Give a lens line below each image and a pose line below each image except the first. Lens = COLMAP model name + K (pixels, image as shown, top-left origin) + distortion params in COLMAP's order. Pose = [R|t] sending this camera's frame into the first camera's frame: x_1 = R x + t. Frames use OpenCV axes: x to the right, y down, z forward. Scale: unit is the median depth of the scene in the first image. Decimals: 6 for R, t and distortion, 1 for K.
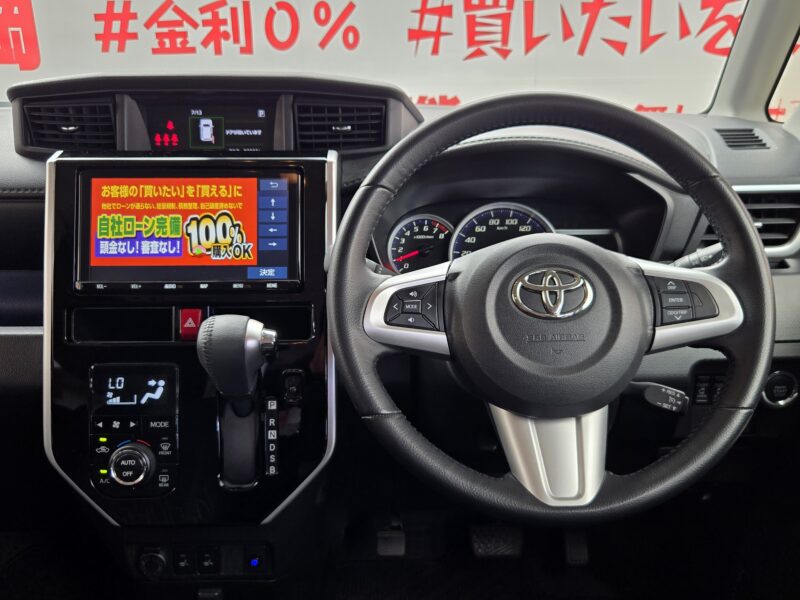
lens RADIAL K [[748.4, 0, 401.6], [0, 748.4, 281.9], [0, 0, 1]] dist [0.004729, 0.000000]
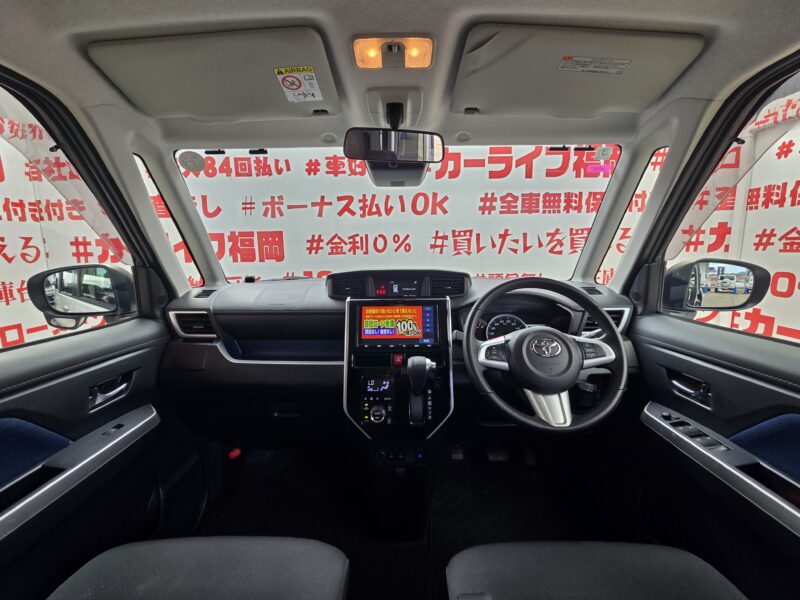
lens RADIAL K [[328.5, 0, 395.9], [0, 328.5, 294.0], [0, 0, 1]] dist [-0.005633, 0.001879]
pose [[0.999673, -0.005592, -0.024934, -0.261876], [0.001449, 0.986601, -0.163145, 0.014200], [0.025512, 0.163056, 0.986287, -0.200858]]
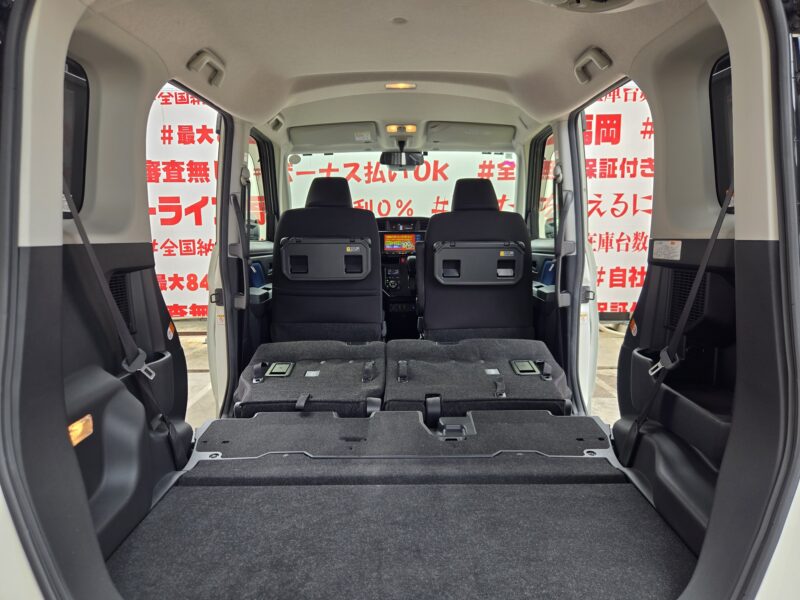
lens RADIAL K [[547.6, 0, 394.2], [0, 547.6, 296.8], [0, 0, 1]] dist [0.050495, -0.036539]
pose [[0.999661, -0.002856, -0.025869, -0.242962], [-0.001598, 0.985349, -0.170540, 1.001944], [0.025977, 0.170524, 0.985011, -2.895741]]
